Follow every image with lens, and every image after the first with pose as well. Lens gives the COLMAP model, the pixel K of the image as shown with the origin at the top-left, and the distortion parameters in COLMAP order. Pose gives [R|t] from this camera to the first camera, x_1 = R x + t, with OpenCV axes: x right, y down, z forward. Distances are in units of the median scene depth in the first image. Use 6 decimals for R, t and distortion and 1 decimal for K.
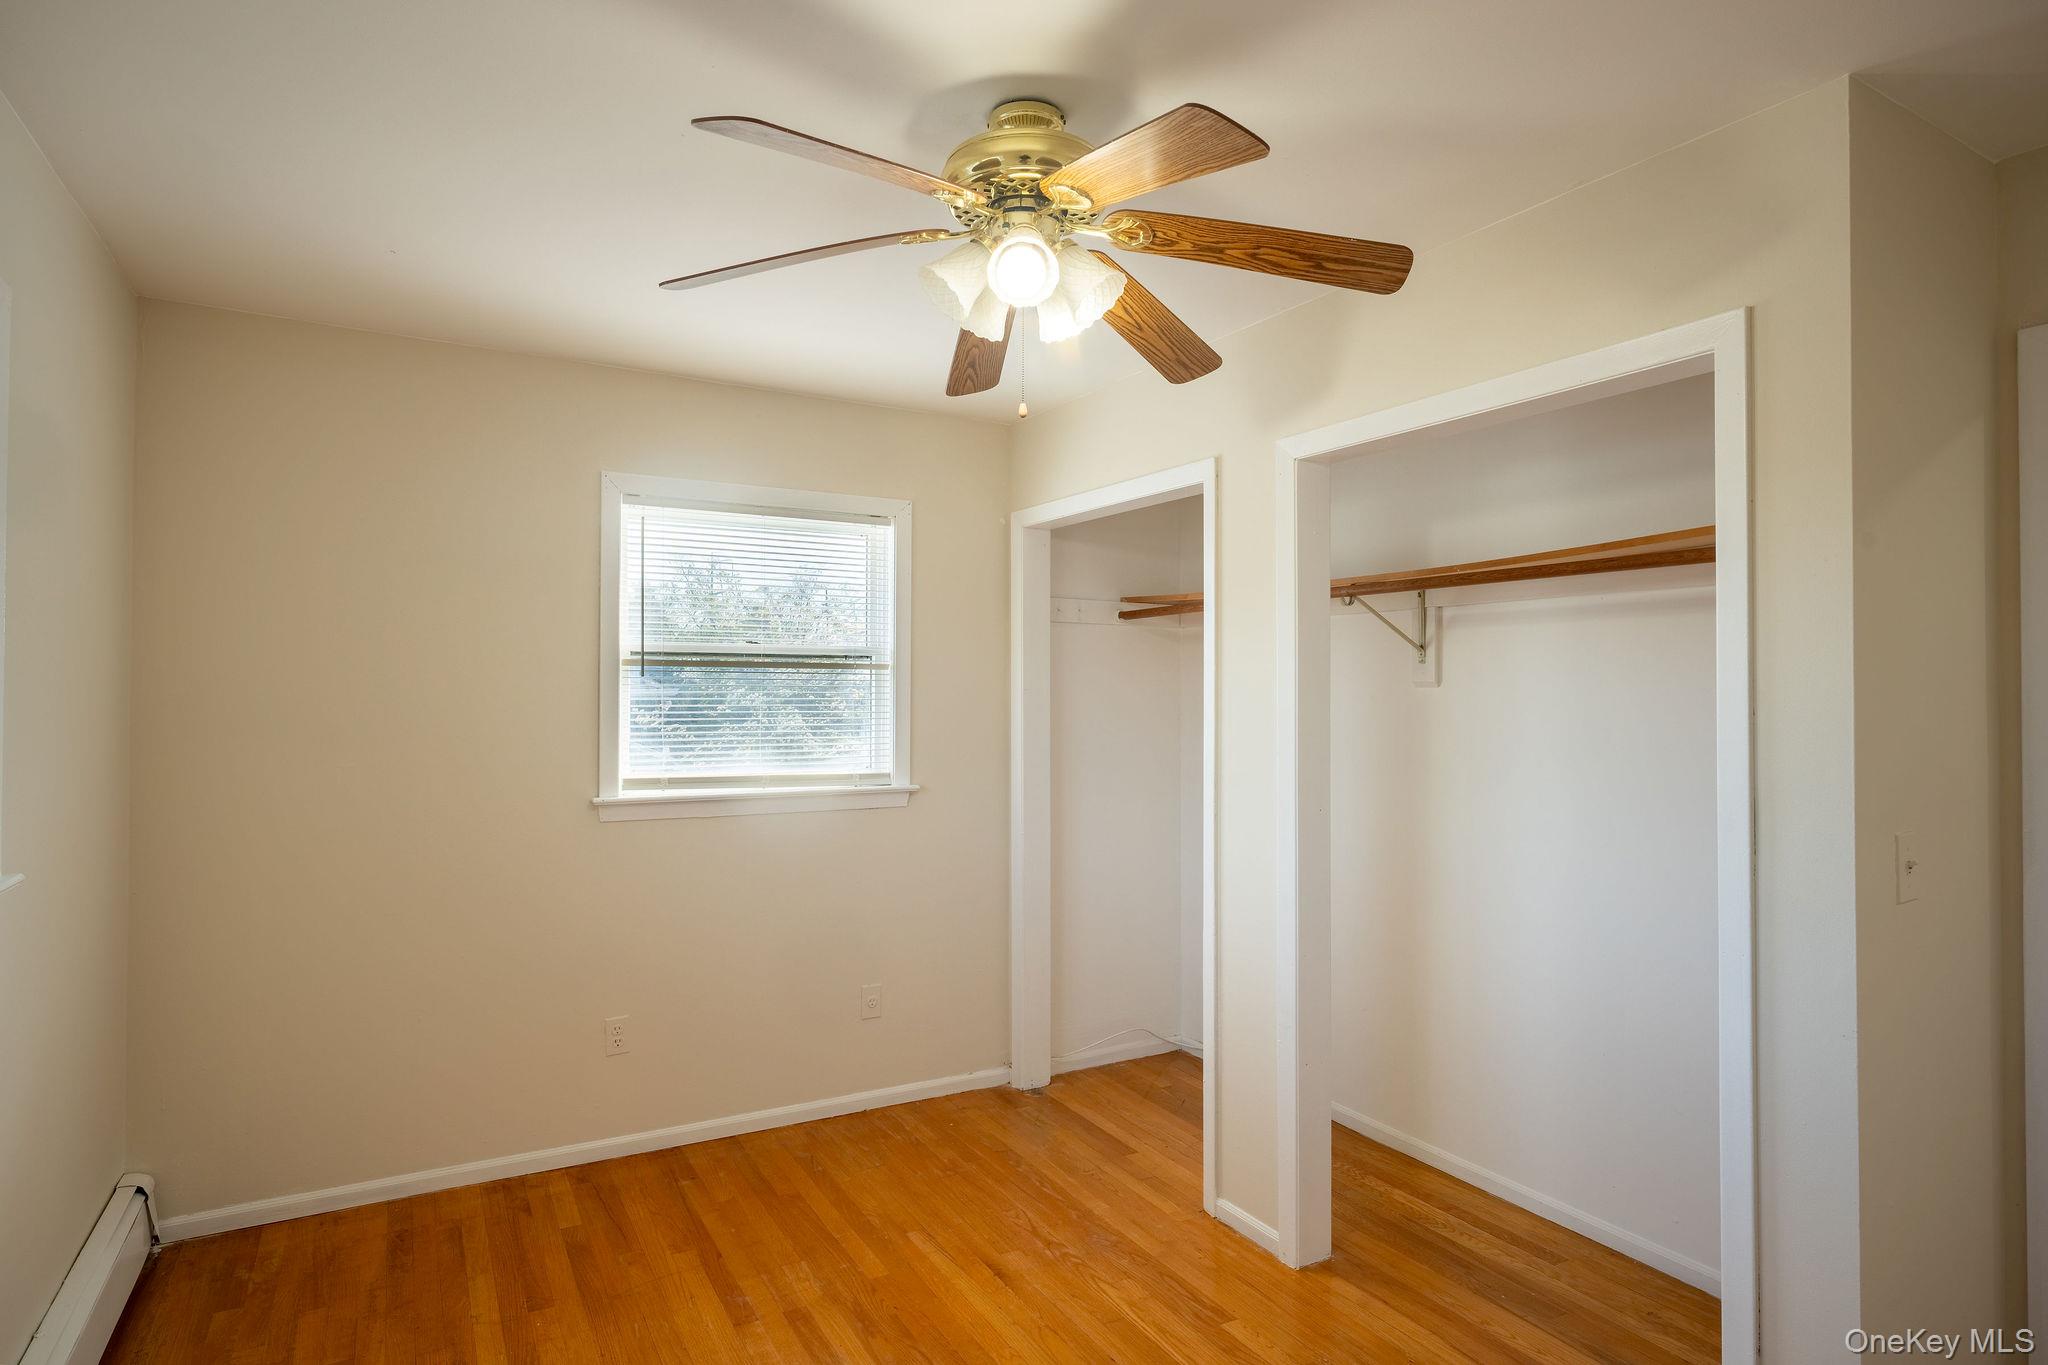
lens RADIAL K [[1110.2, 0, 1024.0], [0, 1110.2, 682.5], [0, 0, 1]] dist [-0.000564, 0.000042]
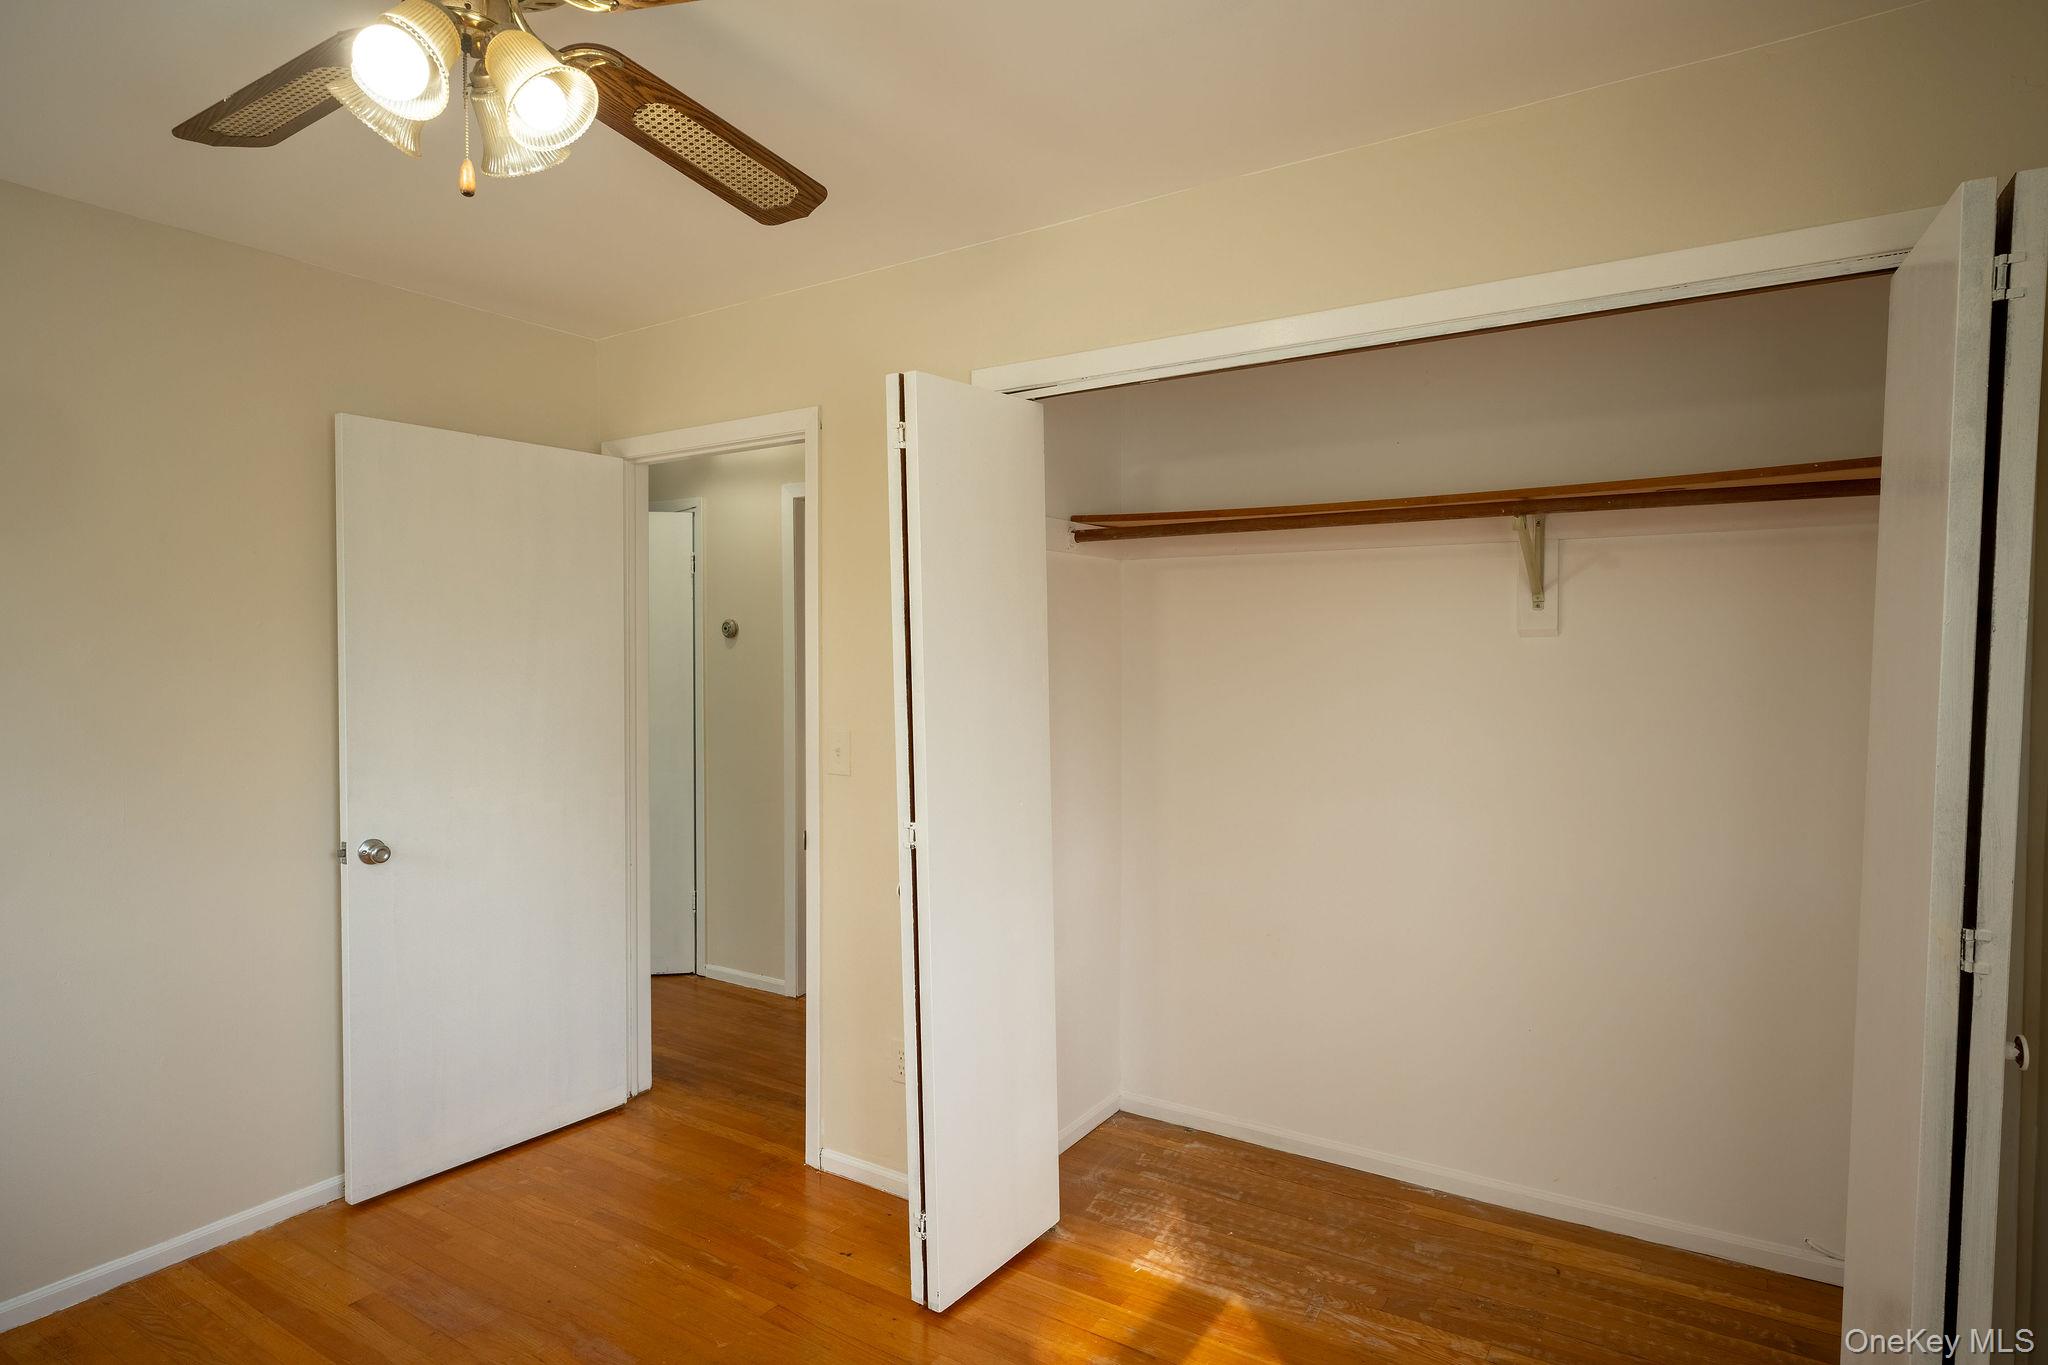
lens RADIAL K [[916.3, 0, 1024.0], [0, 916.3, 682.5], [0, 0, 1]] dist [0.000236, 0.000096]
pose [[0.845788, -0.032030, 0.532557, -0.310315], [0.007641, 0.998821, 0.047938, 0.002253], [-0.533465, -0.036476, 0.845035, 0.637061]]
